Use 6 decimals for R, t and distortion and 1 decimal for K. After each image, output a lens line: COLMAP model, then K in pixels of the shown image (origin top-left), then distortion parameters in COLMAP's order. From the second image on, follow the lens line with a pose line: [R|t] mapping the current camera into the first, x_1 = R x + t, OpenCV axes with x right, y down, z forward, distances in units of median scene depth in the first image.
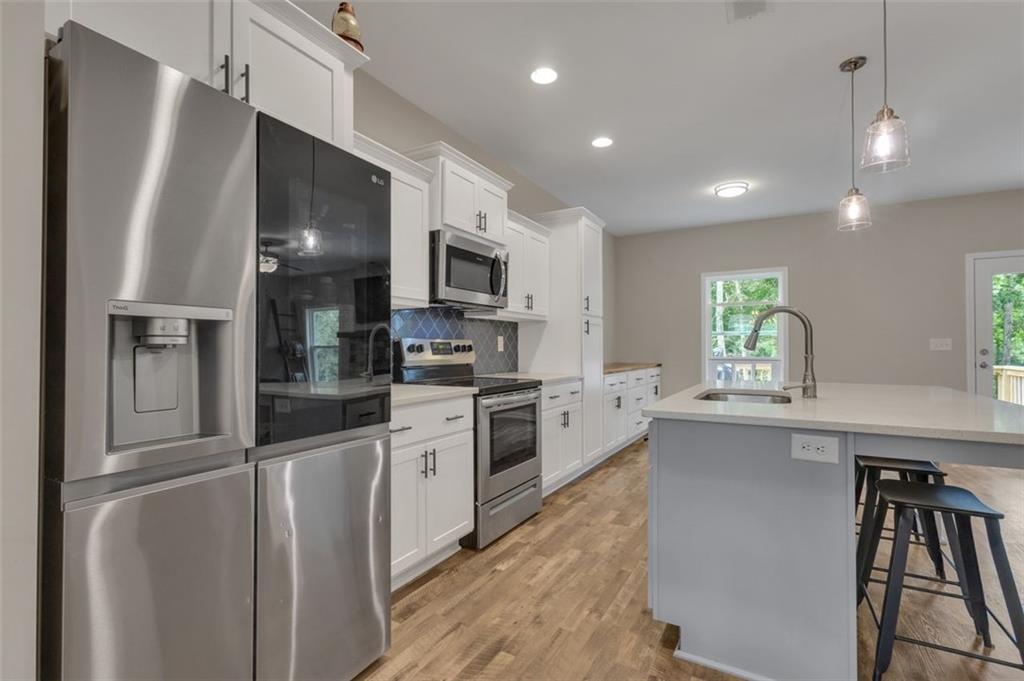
lens RADIAL K [[470.1, 0, 512.3], [0, 470.1, 344.5], [0, 0, 1]] dist [0.002309, 0.000231]
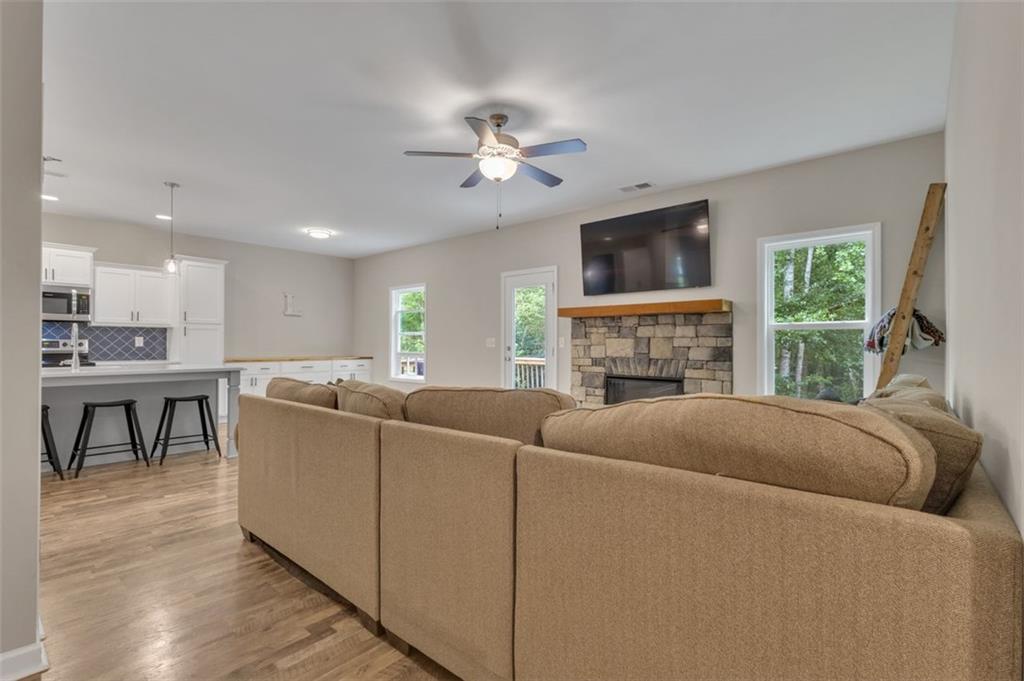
lens RADIAL K [[469.7, 0, 501.5], [0, 469.7, 340.6], [0, 0, 1]] dist [0.020430, -0.000306]
pose [[0.978439, 0.000555, -0.206537, 1.848492], [-0.001278, 0.999994, -0.003368, -0.002024], [0.206534, 0.003560, 0.978433, -0.397410]]
